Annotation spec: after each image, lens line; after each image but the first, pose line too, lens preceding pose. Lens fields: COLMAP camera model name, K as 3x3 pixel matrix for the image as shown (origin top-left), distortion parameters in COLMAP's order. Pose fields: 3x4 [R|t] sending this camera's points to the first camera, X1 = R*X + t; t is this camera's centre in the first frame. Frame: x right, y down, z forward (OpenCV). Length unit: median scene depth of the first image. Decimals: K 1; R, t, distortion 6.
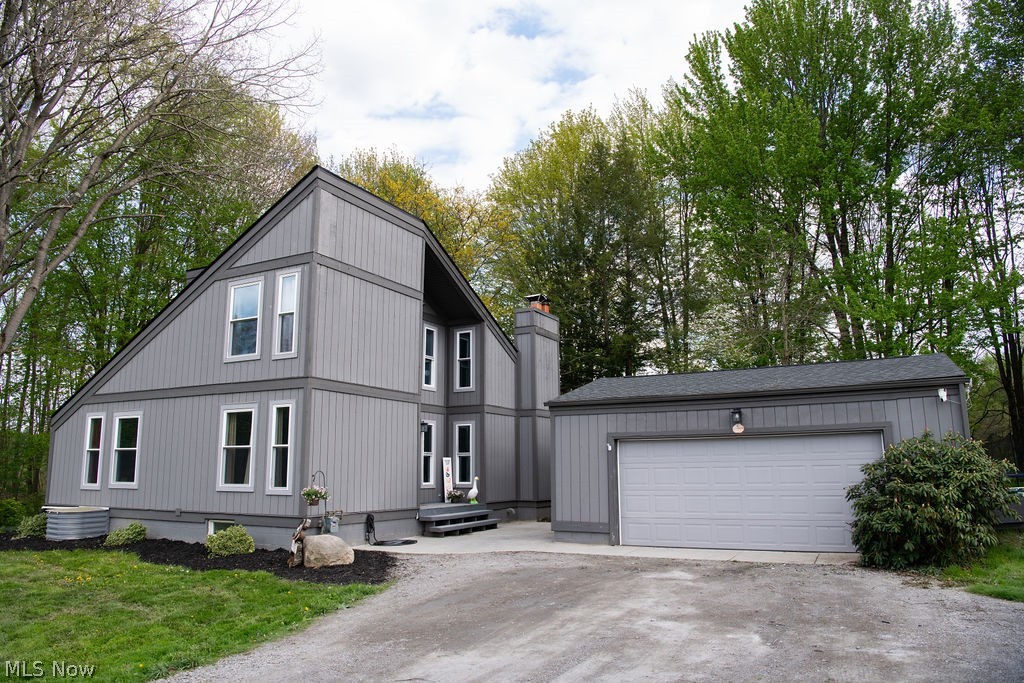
lens RADIAL K [[706.9, 0, 512.0], [0, 706.9, 341.5], [0, 0, 1]] dist [-0.063220, 0.001923]
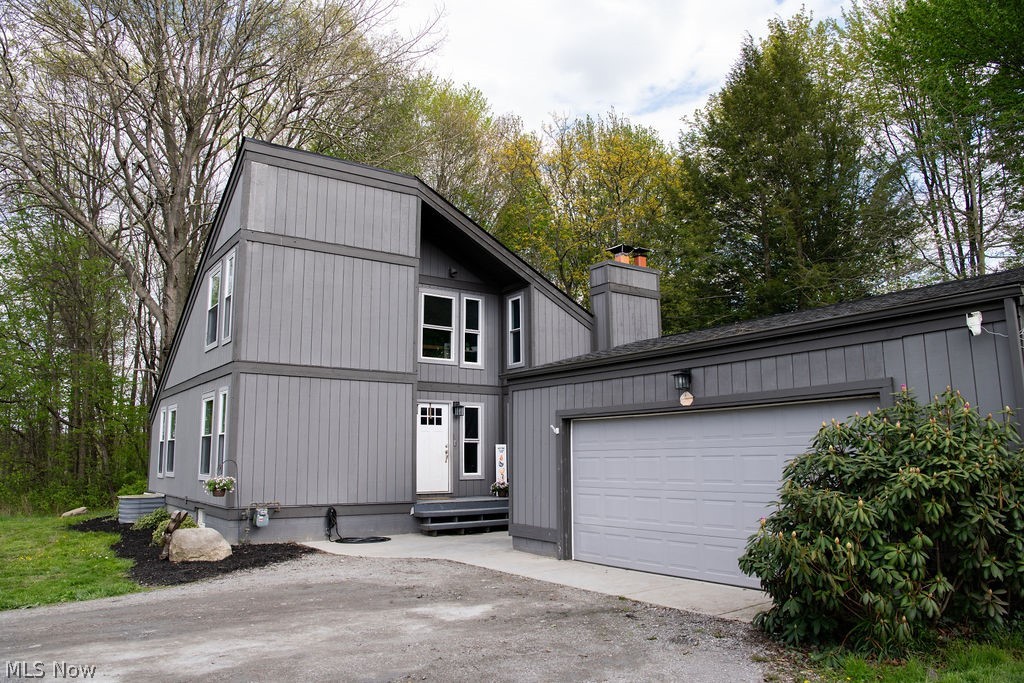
lens RADIAL K [[732.3, 0, 512.0], [0, 732.3, 341.5], [0, 0, 1]] dist [-0.053312, 0.000209]
pose [[0.884275, -0.072670, -0.461278, 0.450405], [0.083165, 0.996533, 0.002434, 0.048444], [0.459502, -0.040514, 0.887252, 0.276893]]
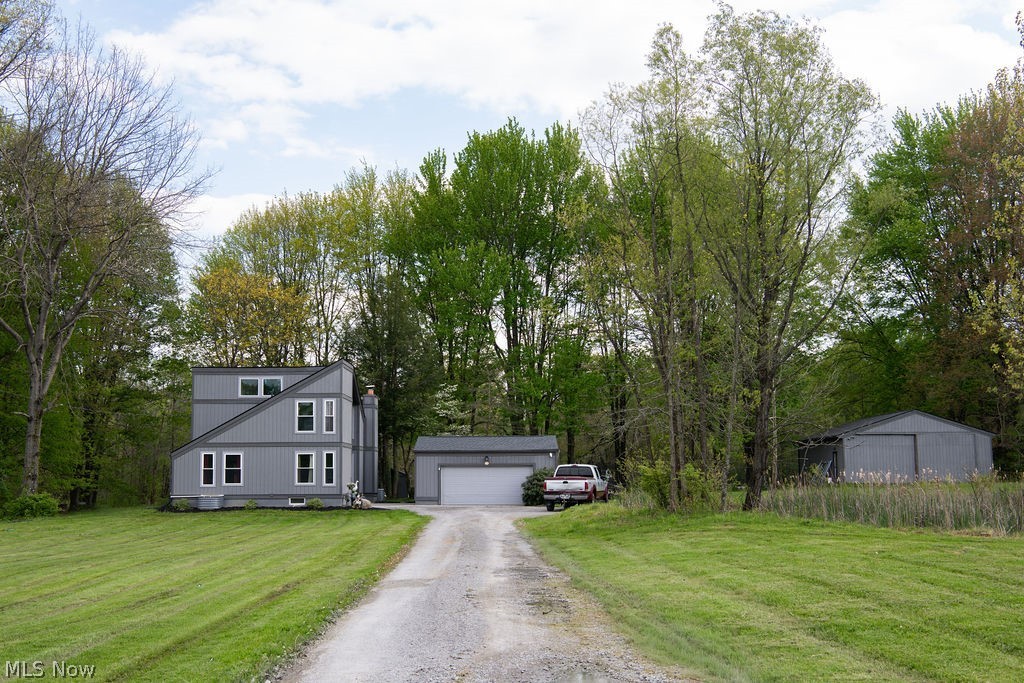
lens RADIAL K [[1177.4, 0, 512.0], [0, 1177.4, 341.5], [0, 0, 1]] dist [-0.000040, -0.002223]
pose [[0.889783, 0.055580, 0.452986, -1.602458], [-0.081312, 0.995982, 0.037514, -0.500181], [-0.449081, -0.070212, 0.890728, -2.944326]]
